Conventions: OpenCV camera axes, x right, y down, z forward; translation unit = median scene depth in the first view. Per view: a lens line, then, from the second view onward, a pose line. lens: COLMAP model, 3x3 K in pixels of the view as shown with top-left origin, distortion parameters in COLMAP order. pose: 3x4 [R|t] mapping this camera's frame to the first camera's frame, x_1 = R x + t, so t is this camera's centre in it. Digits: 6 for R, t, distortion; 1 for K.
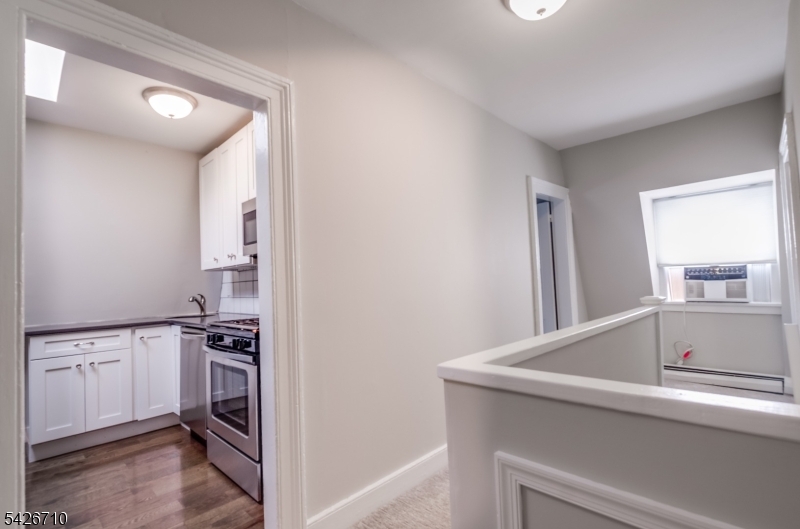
lens RADIAL K [[376.6, 0, 396.0], [0, 376.6, 268.5], [0, 0, 1]] dist [-0.002147, -0.001040]
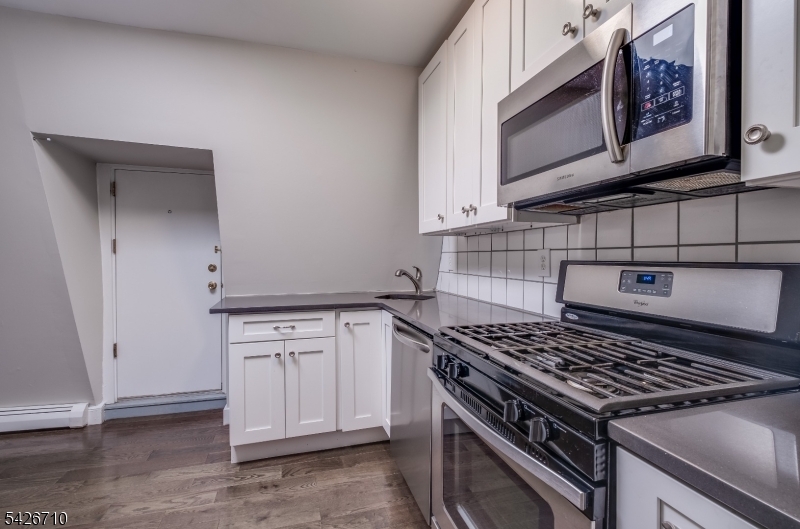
lens RADIAL K [[364.9, 0, 390.7], [0, 364.9, 263.2], [0, 0, 1]] dist [0.000432, -0.000489]
pose [[0.866009, 0.046791, -0.497833, -0.253098], [-0.011221, 0.997180, 0.074205, 0.010368], [0.499902, -0.058676, 0.864092, 0.435766]]
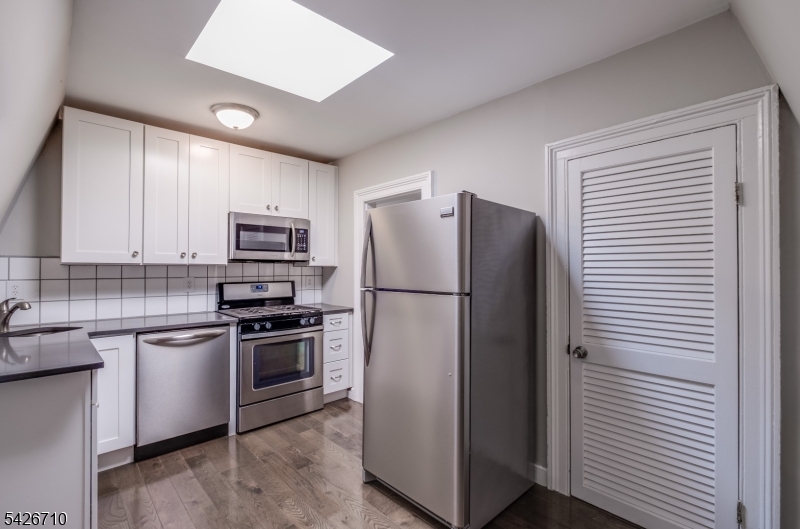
lens RADIAL K [[364.9, 0, 390.7], [0, 364.9, 263.2], [0, 0, 1]] dist [0.000432, -0.000489]
pose [[0.058277, 0.049666, 0.997064, -1.358298], [-0.044386, 0.997903, -0.047114, 0.011705], [-0.997313, -0.041510, 0.060359, 0.406526]]
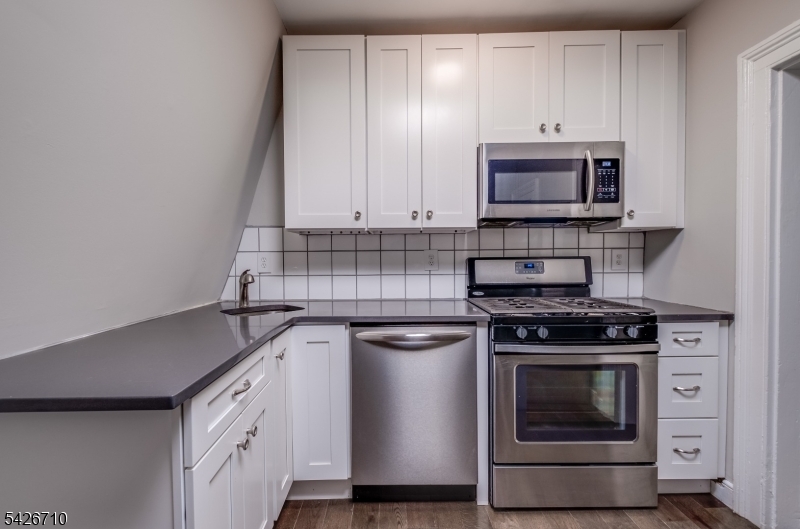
lens RADIAL K [[364.9, 0, 390.7], [0, 364.9, 263.2], [0, 0, 1]] dist [0.000432, -0.000489]
pose [[0.712074, 0.018986, 0.701847, -0.930335], [-0.047905, 0.998619, 0.021589, 0.044058], [-0.700468, -0.048995, 0.712000, 0.565786]]
